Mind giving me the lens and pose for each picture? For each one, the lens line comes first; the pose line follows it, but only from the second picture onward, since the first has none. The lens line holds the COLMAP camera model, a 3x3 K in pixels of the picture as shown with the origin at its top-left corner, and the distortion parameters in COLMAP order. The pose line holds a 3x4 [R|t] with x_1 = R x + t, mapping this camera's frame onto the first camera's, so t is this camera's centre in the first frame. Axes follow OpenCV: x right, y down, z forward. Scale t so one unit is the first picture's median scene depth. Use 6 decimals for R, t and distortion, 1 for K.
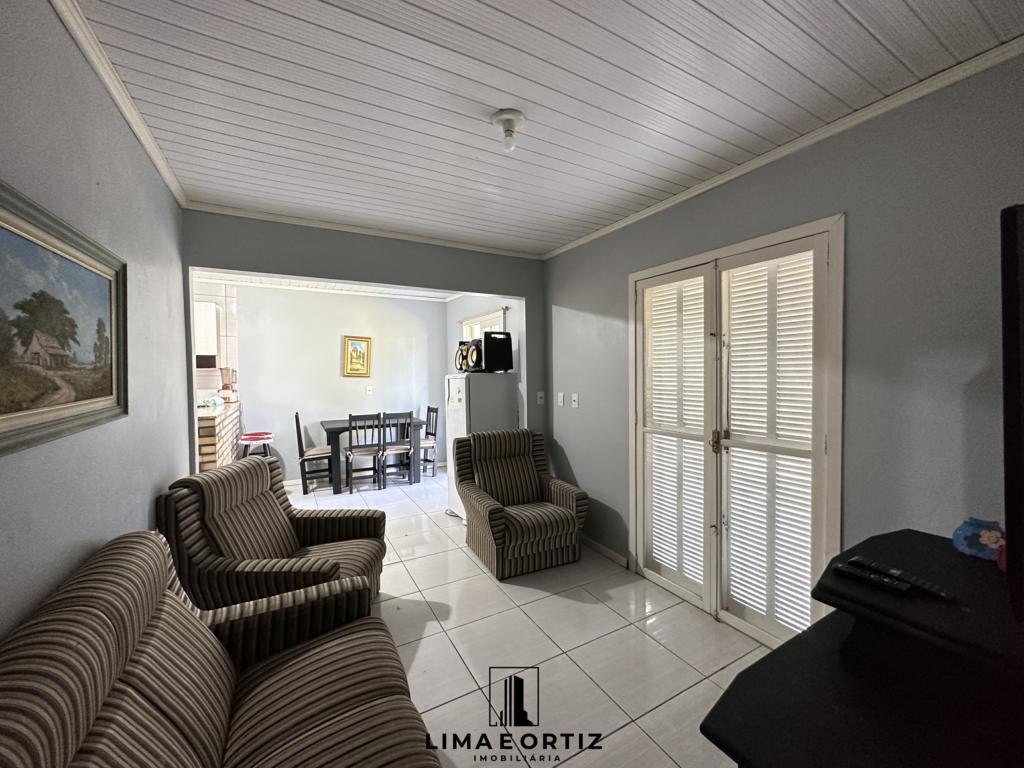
lens RADIAL K [[406.8, 0, 509.4], [0, 406.8, 378.4], [0, 0, 1]] dist [-0.002716, -0.000594]
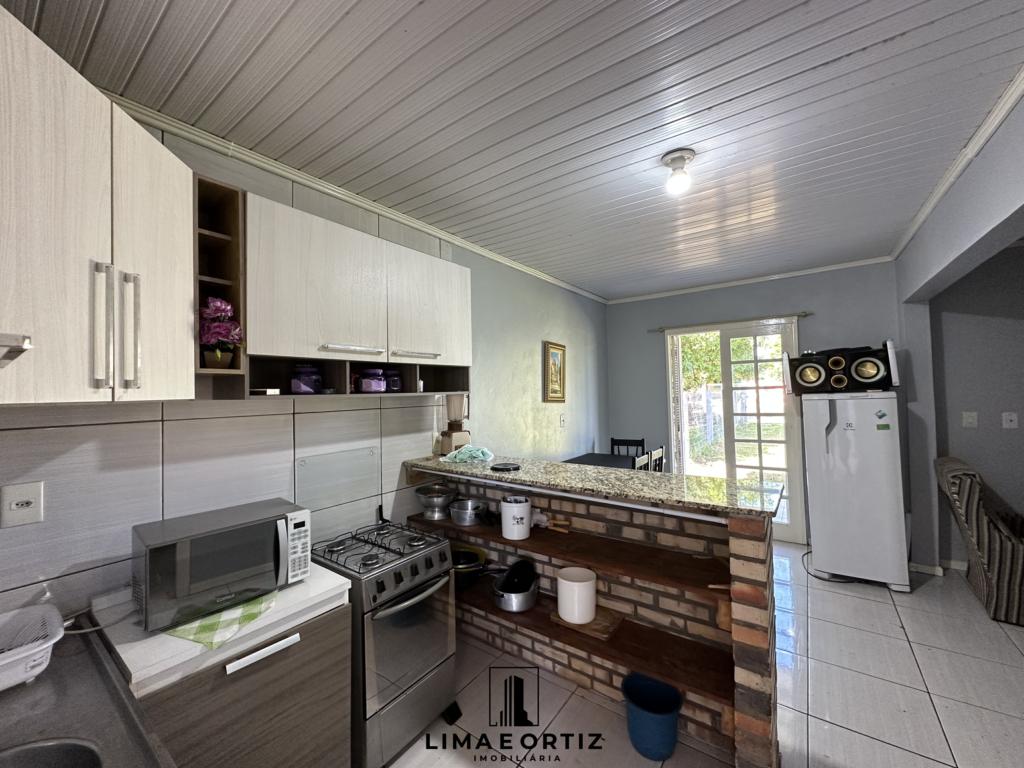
lens RADIAL K [[406.8, 0, 515.0], [0, 406.8, 384.3], [0, 0, 1]] dist [-0.002716, -0.000594]
pose [[0.901828, -0.004854, 0.432068, -0.847625], [0.020331, 0.999306, -0.031209, -0.015314], [-0.431617, 0.036929, 0.901301, 0.472136]]
